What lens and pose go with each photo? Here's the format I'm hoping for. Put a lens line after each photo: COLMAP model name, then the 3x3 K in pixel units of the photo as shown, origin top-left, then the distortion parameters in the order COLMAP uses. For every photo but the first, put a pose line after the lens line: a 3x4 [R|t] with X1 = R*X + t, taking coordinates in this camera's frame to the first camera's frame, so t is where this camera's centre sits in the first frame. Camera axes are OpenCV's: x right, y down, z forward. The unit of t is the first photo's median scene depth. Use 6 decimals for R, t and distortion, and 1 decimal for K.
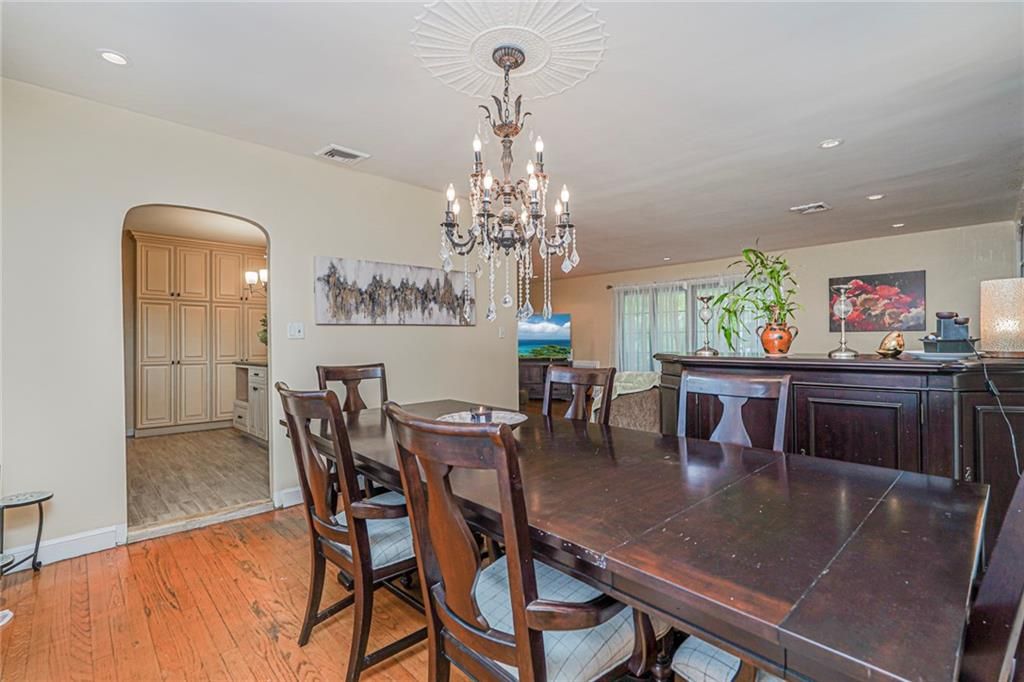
lens RADIAL K [[463.9, 0, 511.4], [0, 463.9, 340.8], [0, 0, 1]] dist [-0.009755, 0.006398]
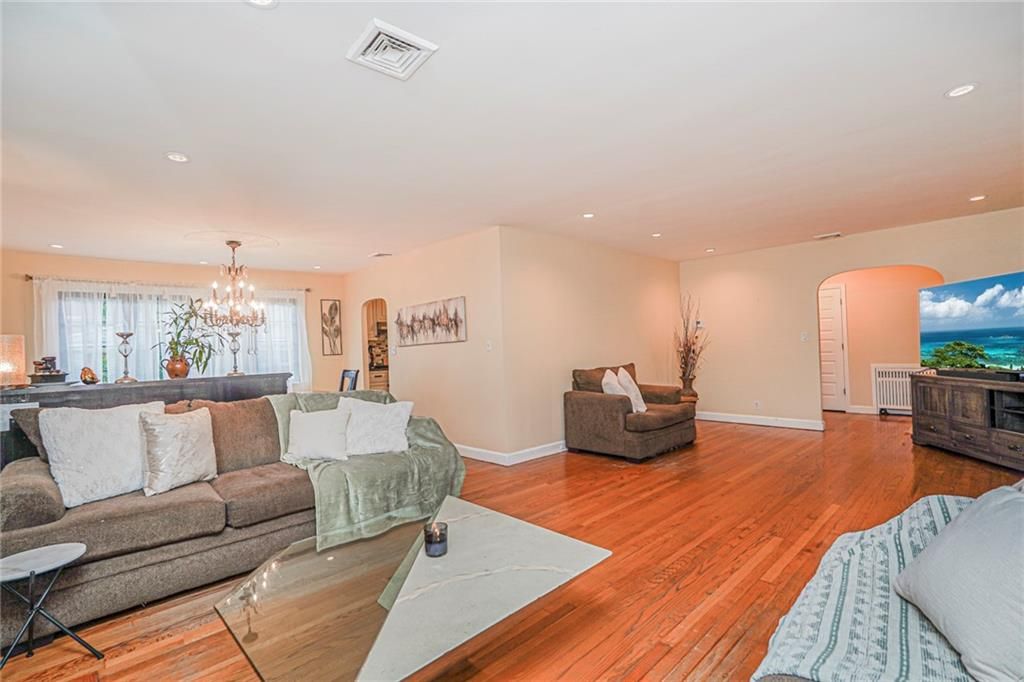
lens RADIAL K [[463.9, 0, 511.7], [0, 463.9, 341.9], [0, 0, 1]] dist [-0.009755, 0.006398]
pose [[0.006789, -0.010685, -0.999920, 1.195493], [0.039633, 0.999160, -0.010408, -0.014185], [0.999191, -0.039559, 0.007207, 1.206325]]
